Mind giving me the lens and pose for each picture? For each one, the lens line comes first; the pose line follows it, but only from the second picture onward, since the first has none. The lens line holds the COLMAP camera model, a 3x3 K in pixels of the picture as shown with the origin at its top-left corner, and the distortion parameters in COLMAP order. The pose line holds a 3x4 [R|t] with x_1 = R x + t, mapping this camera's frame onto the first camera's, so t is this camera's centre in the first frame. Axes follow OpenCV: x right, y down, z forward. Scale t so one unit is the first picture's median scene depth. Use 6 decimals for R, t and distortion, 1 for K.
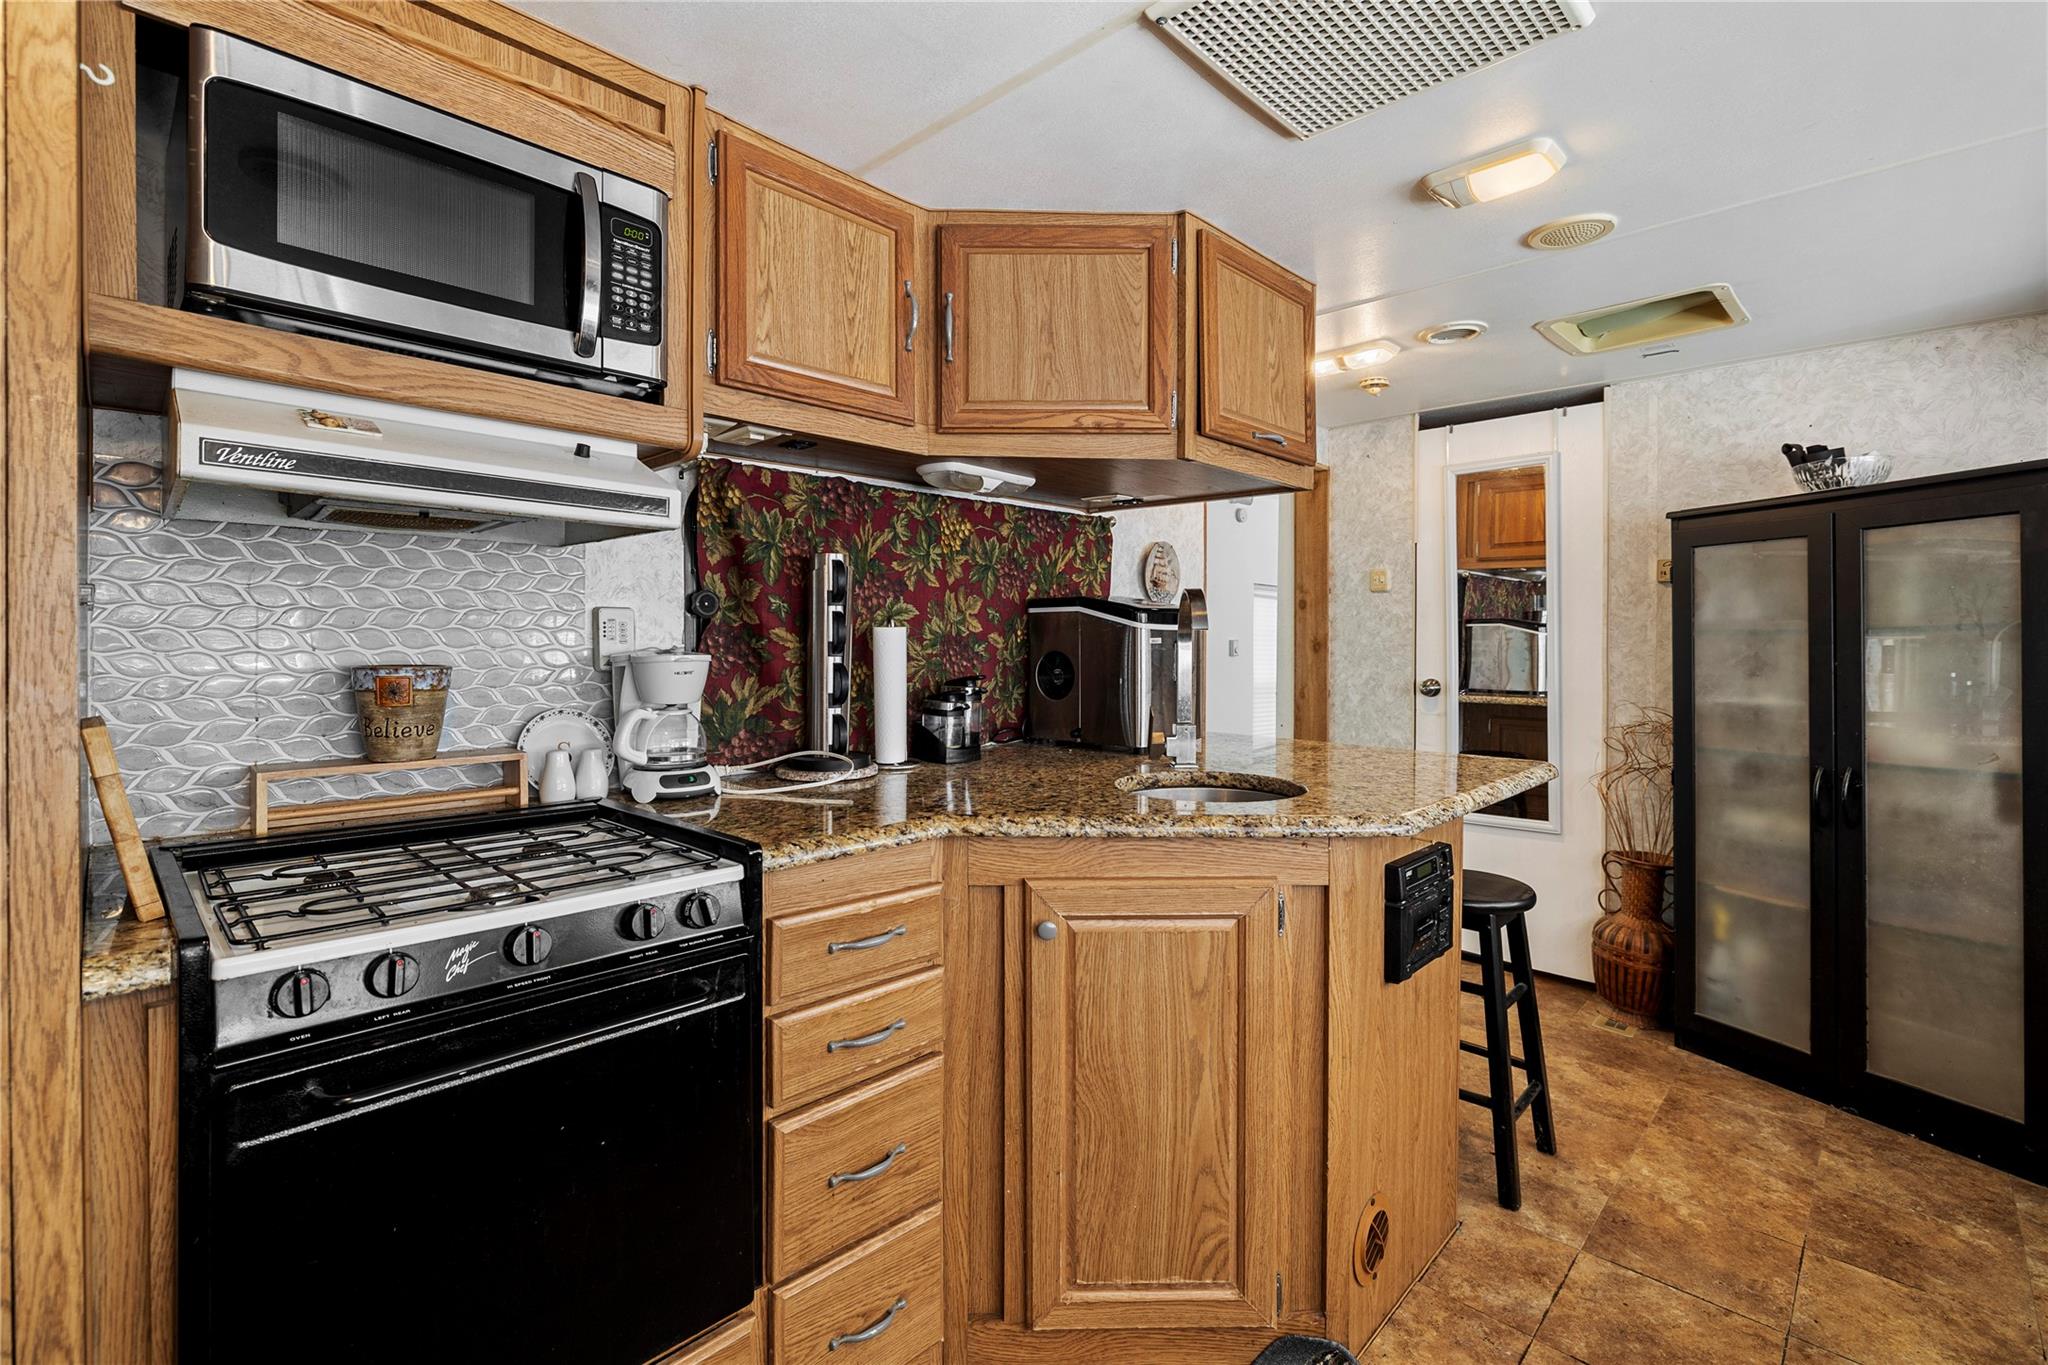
lens RADIAL K [[941.8, 0, 1023.9], [0, 941.8, 653.4], [0, 0, 1]] dist [-0.000563, -0.000020]
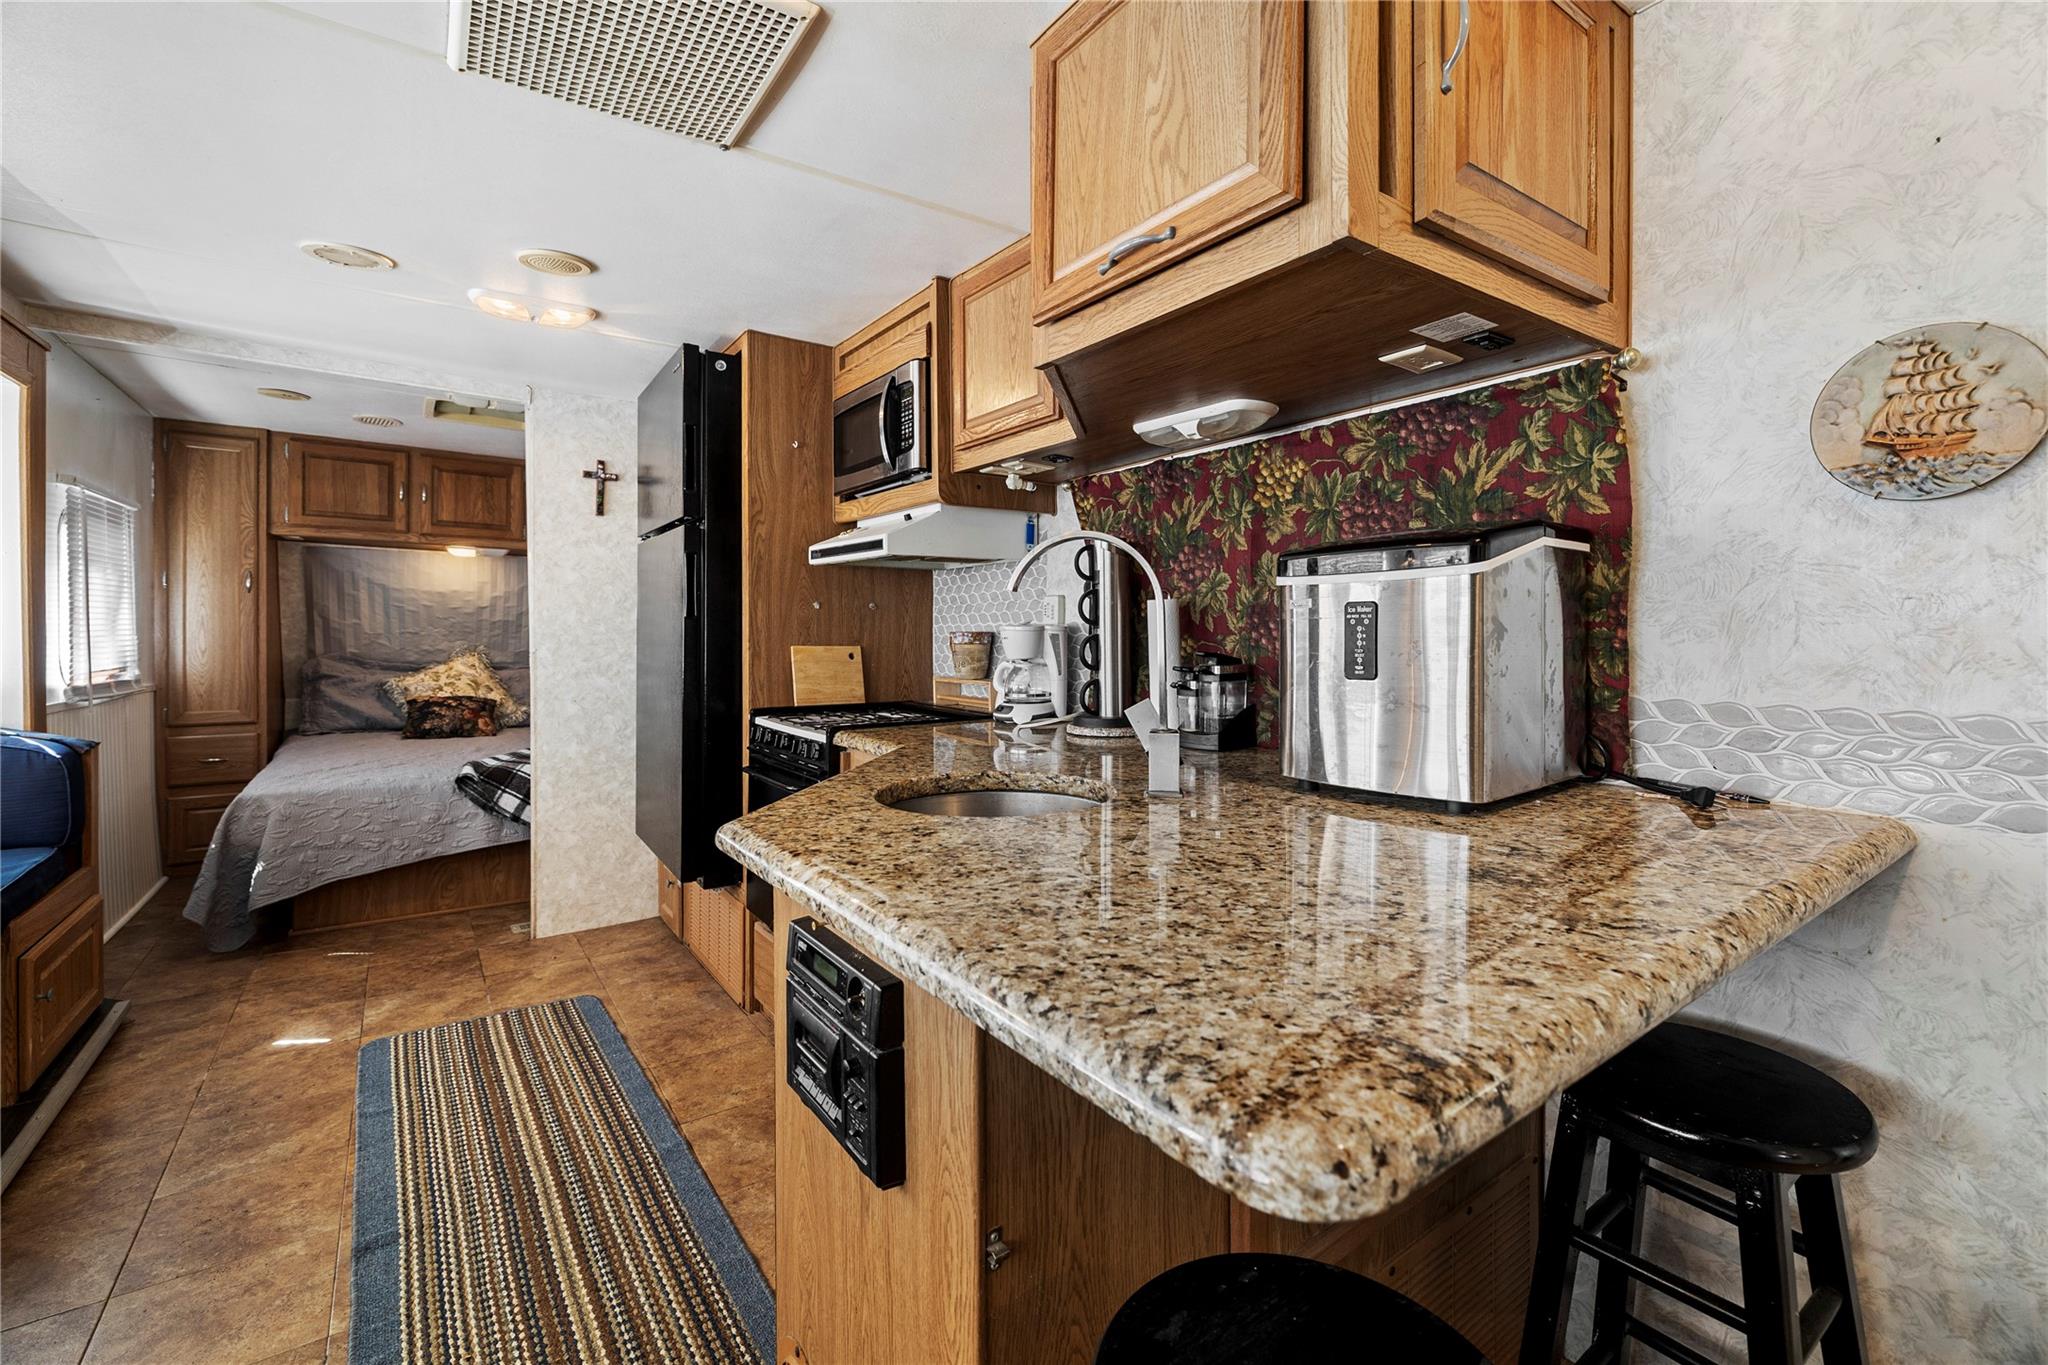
lens RADIAL K [[872.2, 0, 1024.0], [0, 872.2, 682.5], [0, 0, 1]] dist [0.000535, 0.000000]
pose [[-0.191931, 0.072088, -0.978757, 0.713937], [0.005780, 0.997364, 0.072324, -0.007896], [0.981391, 0.008224, -0.191842, 0.916296]]
